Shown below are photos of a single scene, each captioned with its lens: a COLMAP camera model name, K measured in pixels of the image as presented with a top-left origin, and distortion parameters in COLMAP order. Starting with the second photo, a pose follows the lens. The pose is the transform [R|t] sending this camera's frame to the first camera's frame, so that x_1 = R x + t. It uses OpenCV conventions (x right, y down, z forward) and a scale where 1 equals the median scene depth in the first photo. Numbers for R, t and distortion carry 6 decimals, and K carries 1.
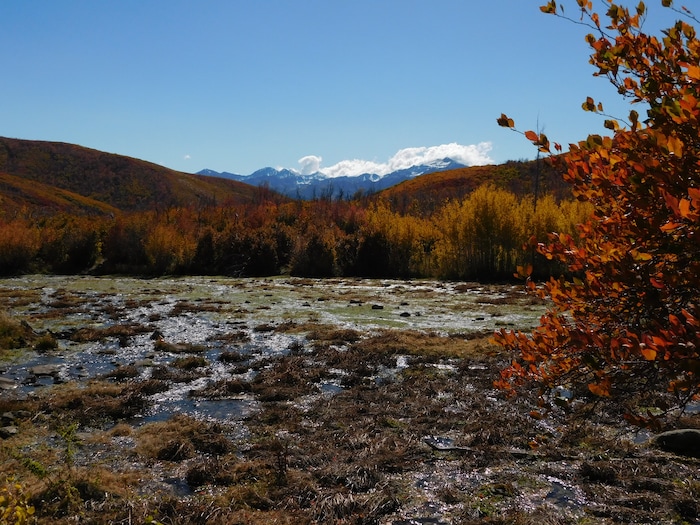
lens RADIAL K [[731.6, 0, 350.0], [0, 731.6, 262.5], [0, 0, 1]] dist [0.005103, 0.000450]
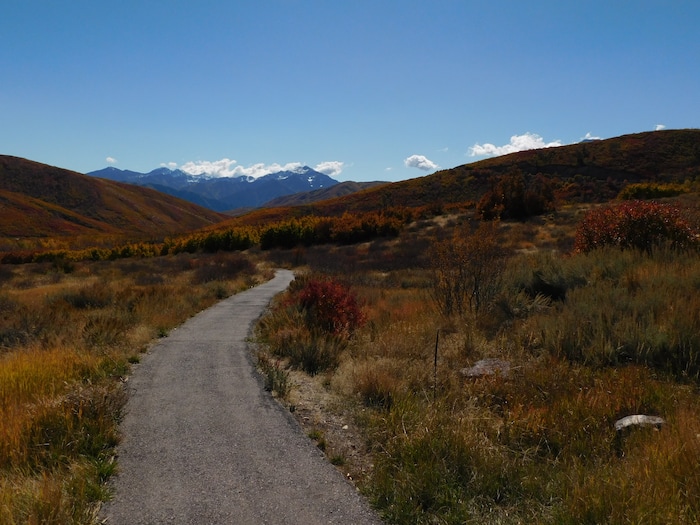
lens RADIAL K [[565.7, 0, 350.0], [0, 565.7, 262.5], [0, 0, 1]] dist [0.026956, -0.002827]
pose [[0.978529, 0.005434, 0.206038, 0.005161], [-0.011777, 0.999493, 0.029570, -0.005501], [-0.205773, -0.031362, 0.978097, -0.190524]]
